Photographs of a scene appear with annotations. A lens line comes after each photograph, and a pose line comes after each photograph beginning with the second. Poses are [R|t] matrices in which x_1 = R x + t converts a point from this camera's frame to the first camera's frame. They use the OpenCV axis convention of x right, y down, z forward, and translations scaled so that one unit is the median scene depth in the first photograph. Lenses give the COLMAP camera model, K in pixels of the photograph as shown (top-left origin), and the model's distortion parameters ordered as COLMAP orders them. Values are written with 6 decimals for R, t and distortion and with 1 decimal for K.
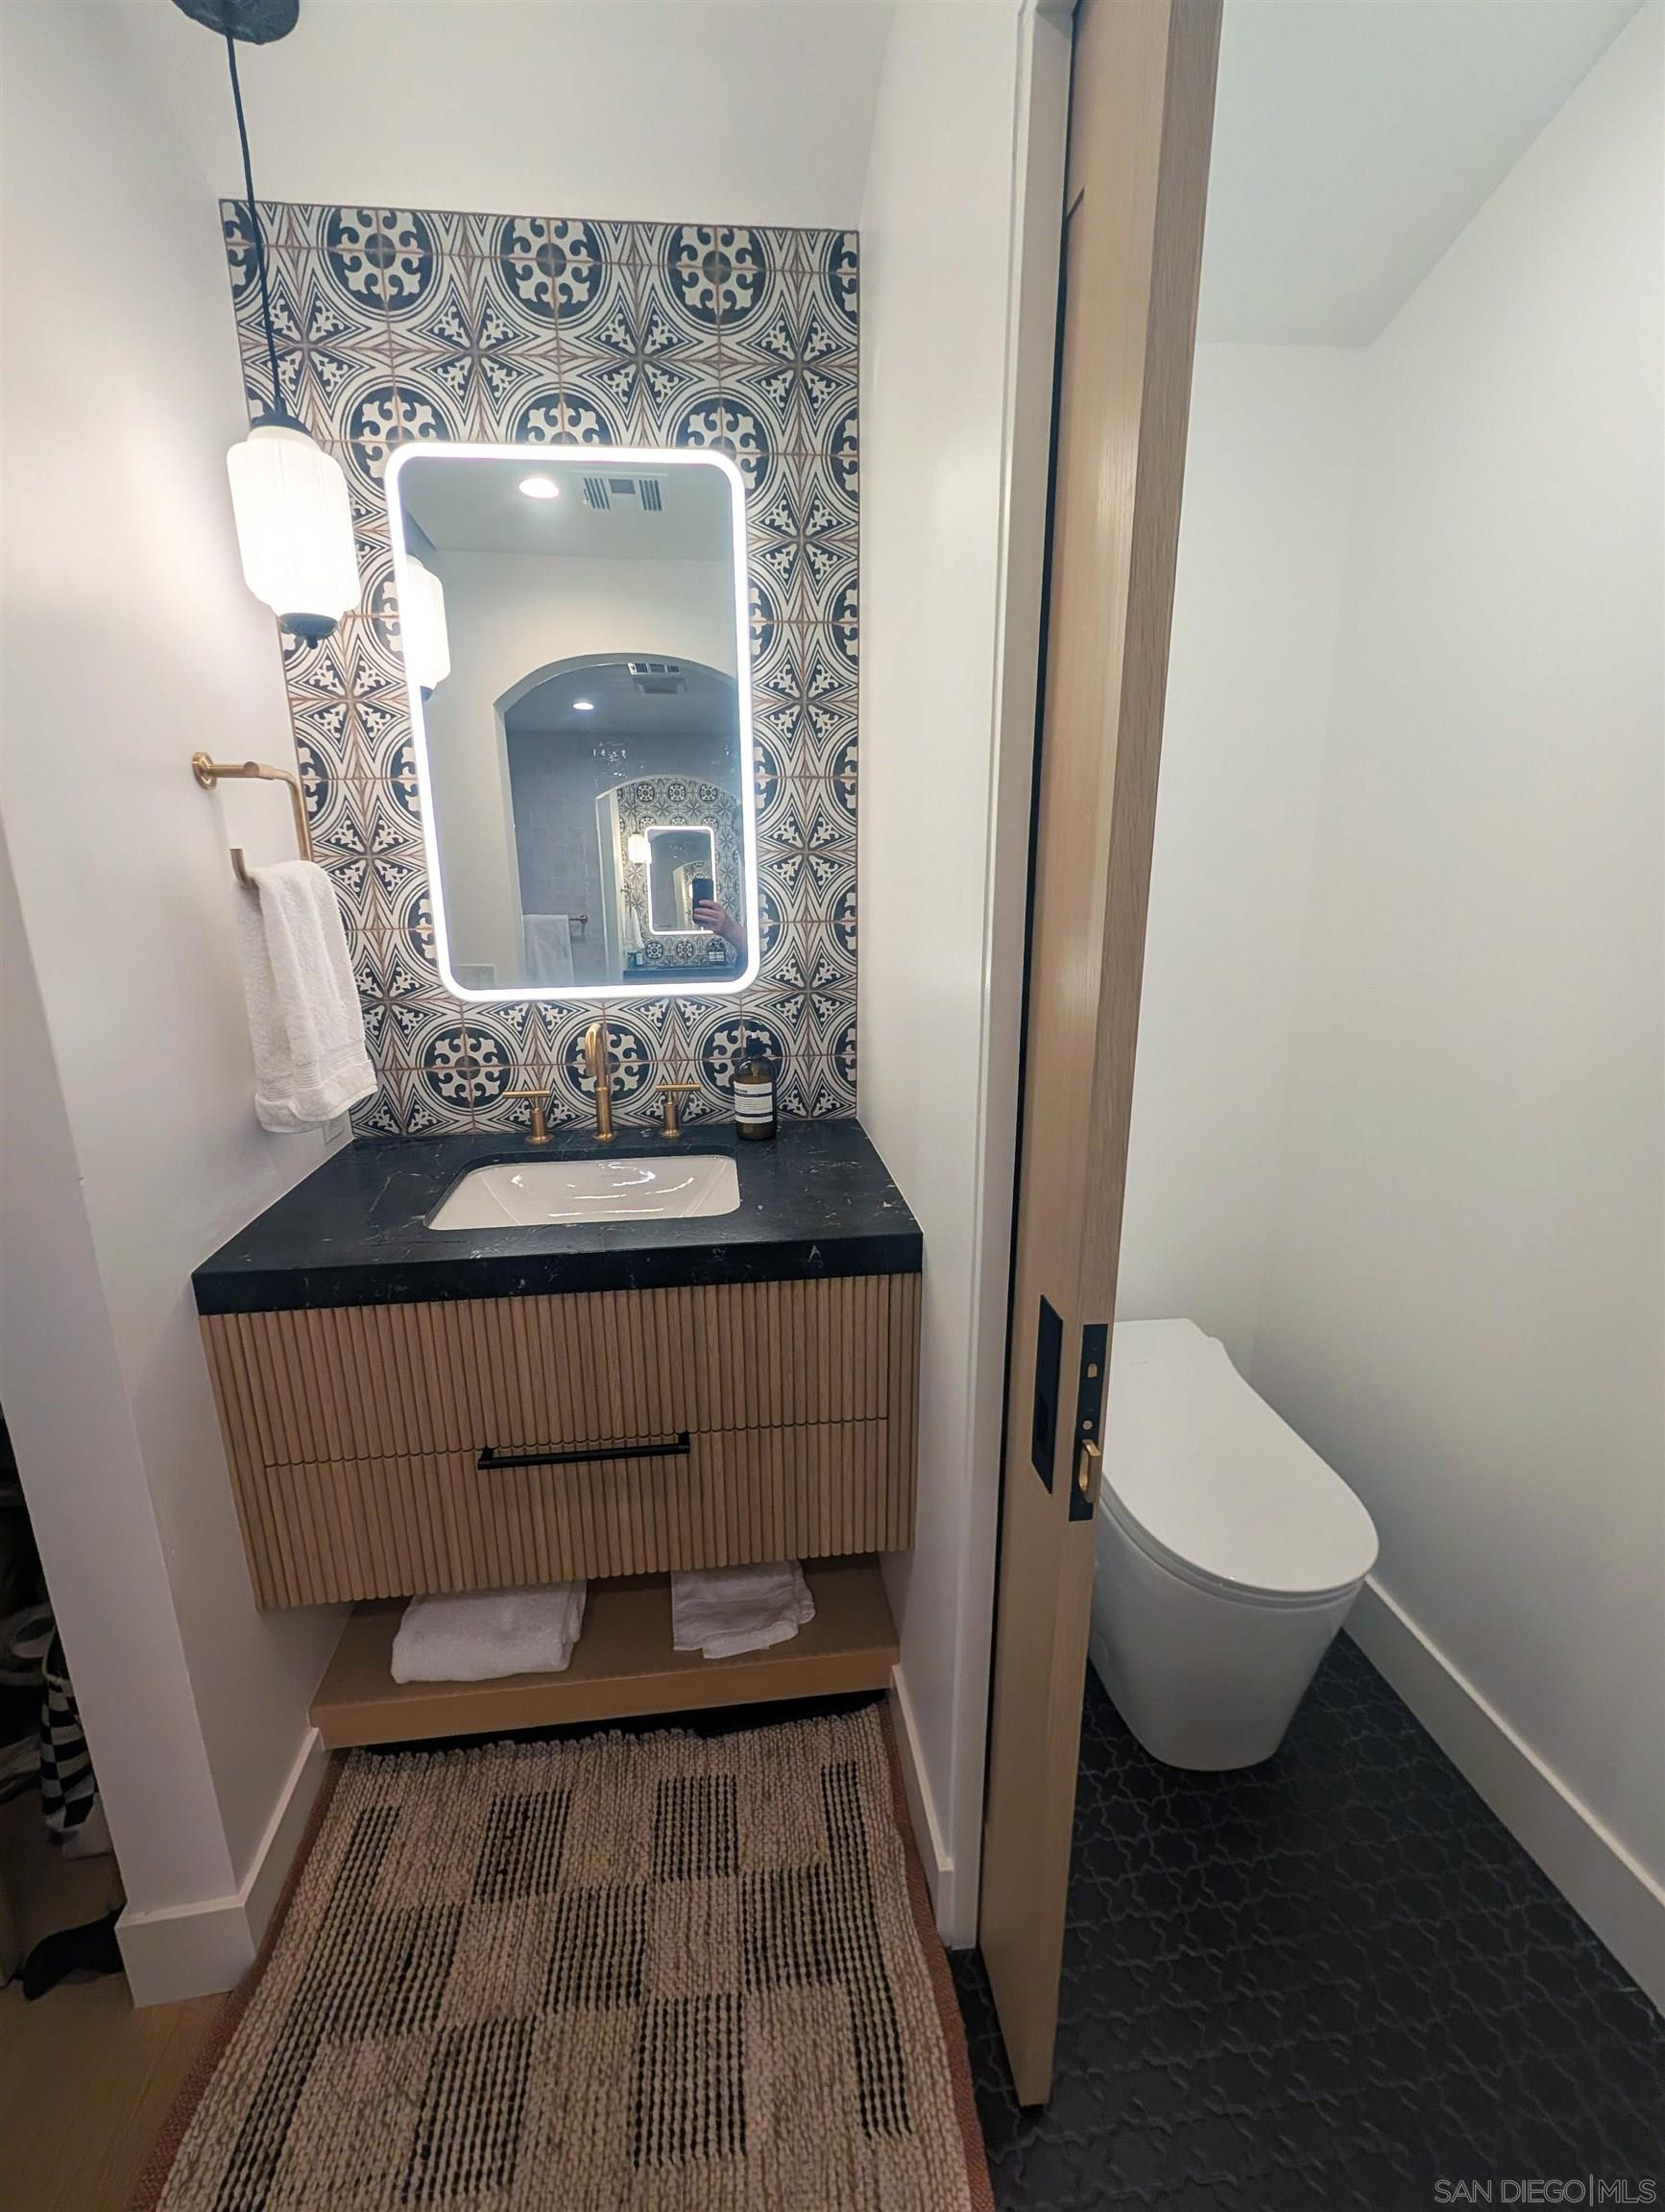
lens RADIAL K [[908.6, 0, 817.6], [0, 908.6, 1085.2], [0, 0, 1]] dist [0.000291, 0.000087]
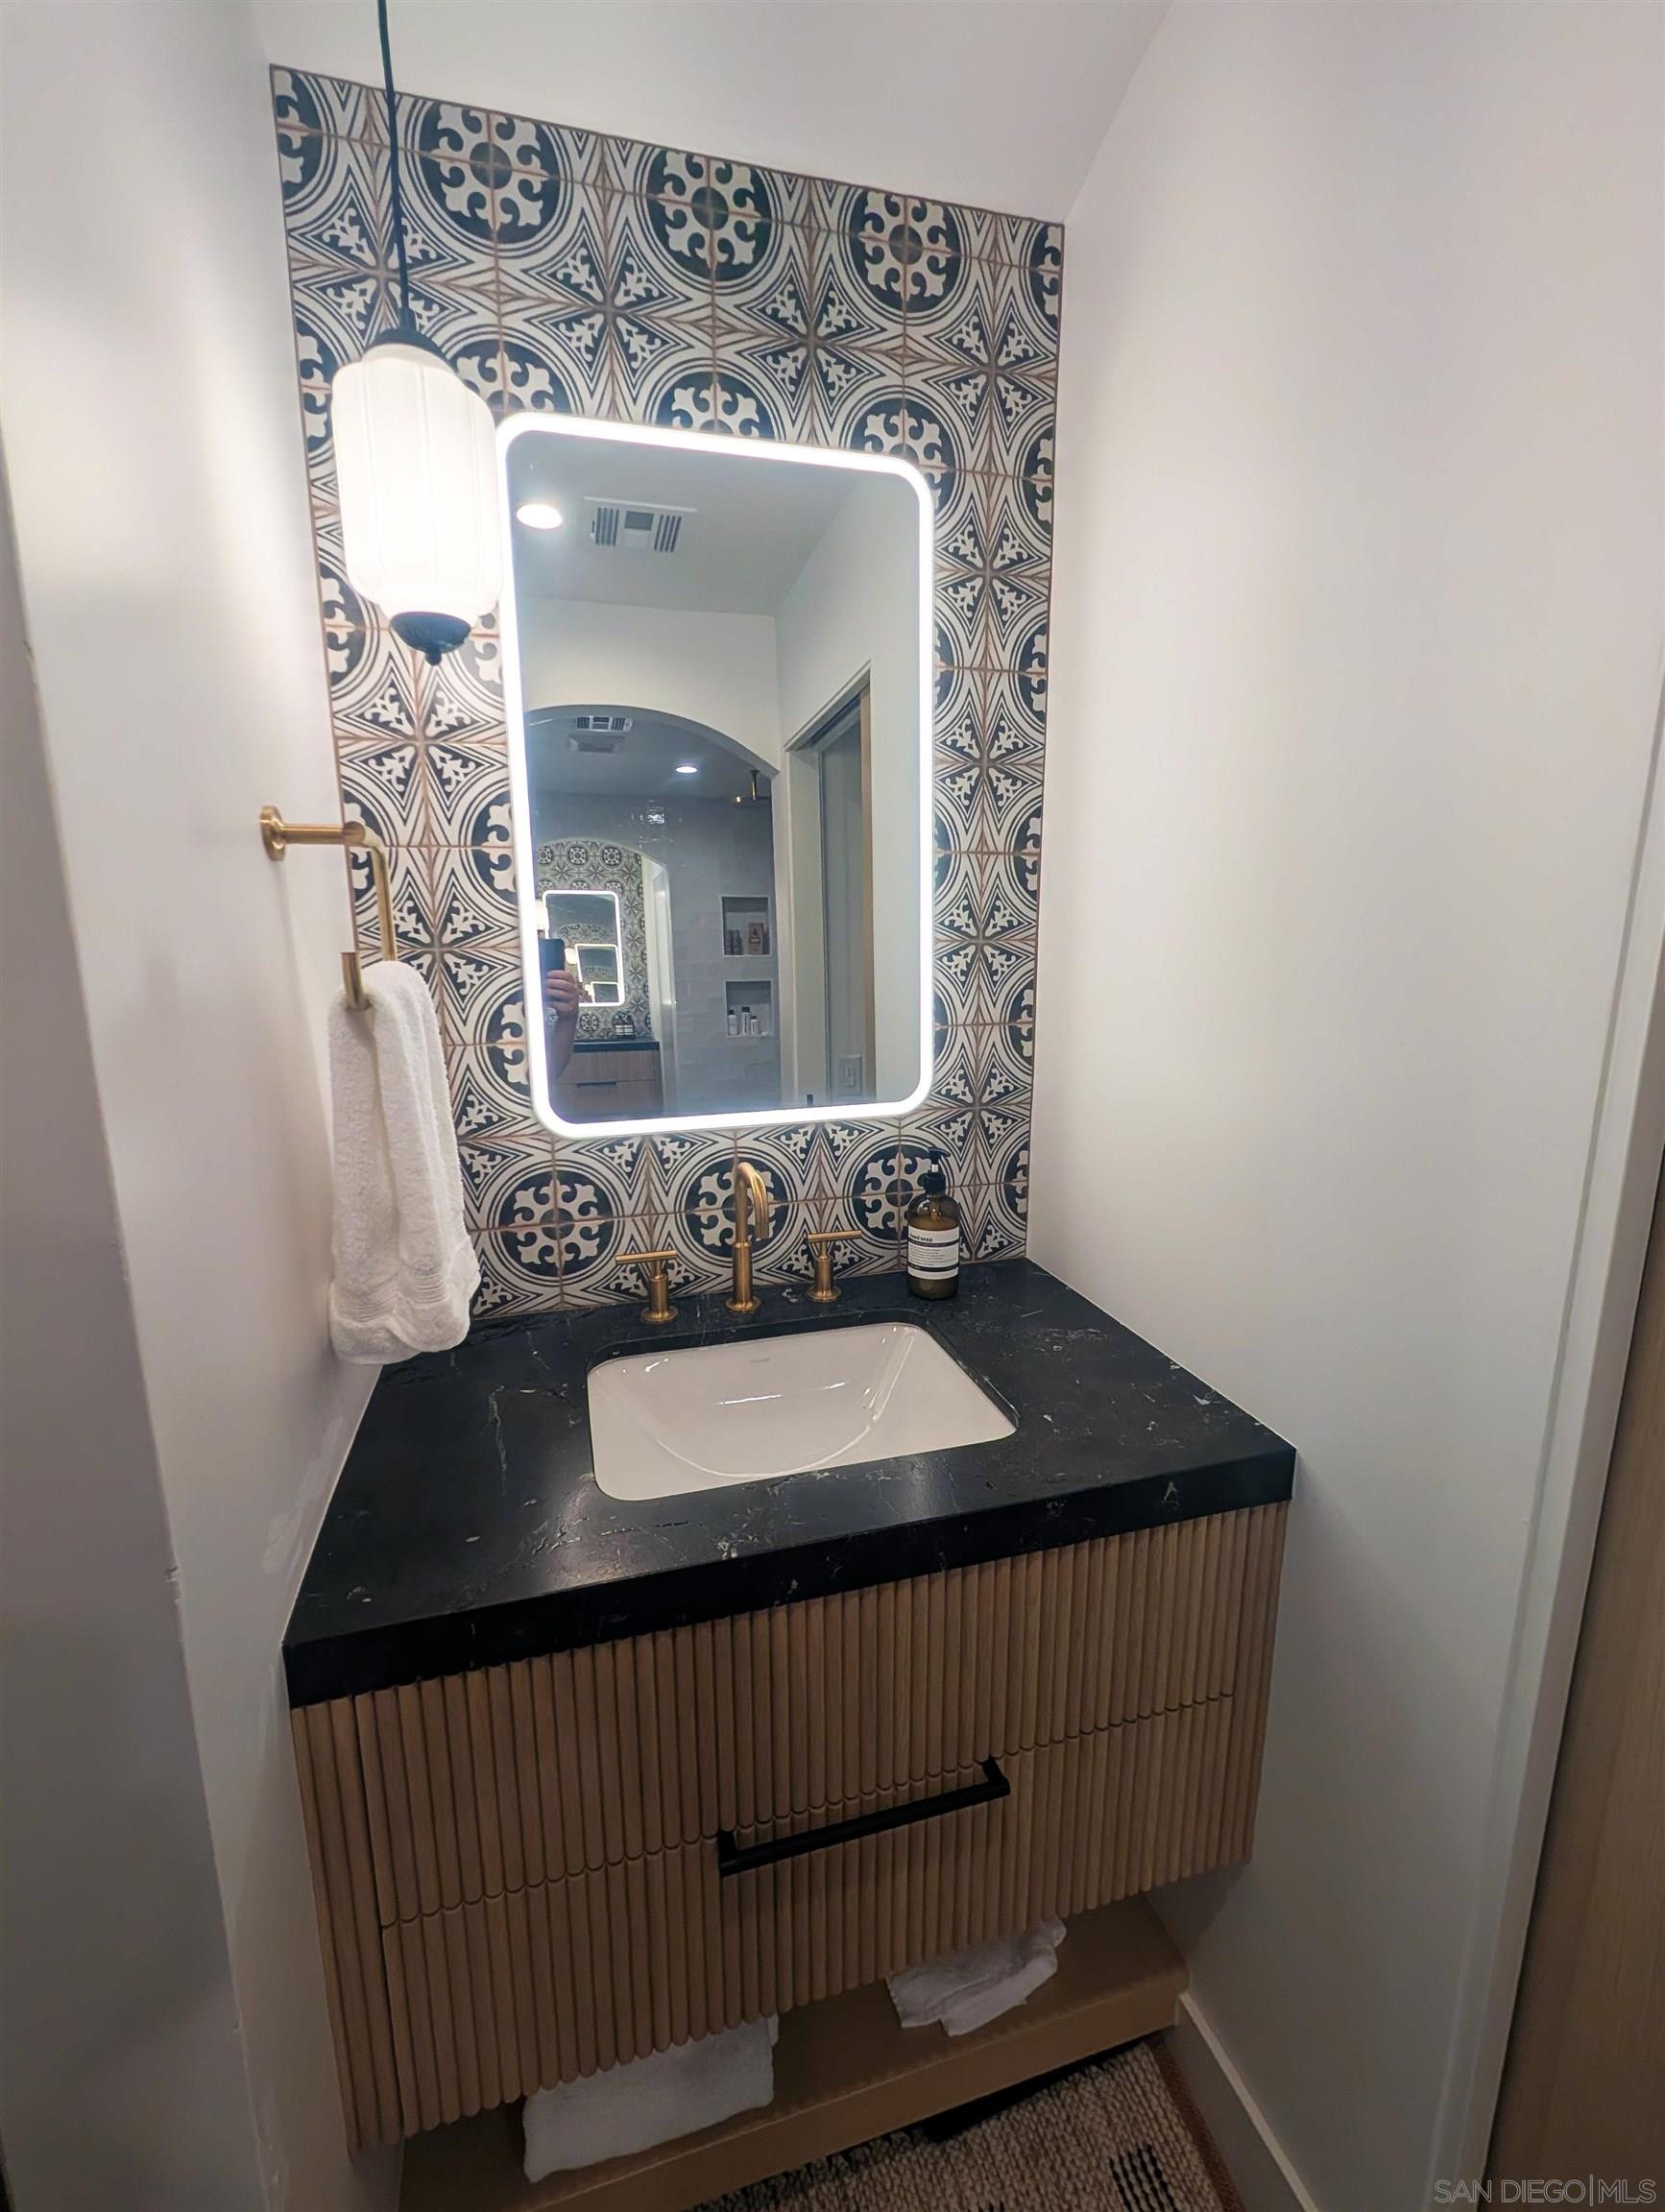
lens RADIAL K [[885.8, 0, 785.6], [0, 885.8, 1081.2], [0, 0, 1]] dist [-0.000650, -0.000121]
pose [[0.987642, -0.024732, 0.154760, -0.352293], [0.035036, 0.997321, -0.064209, -0.095059], [-0.152758, 0.068838, 0.985863, 0.272696]]
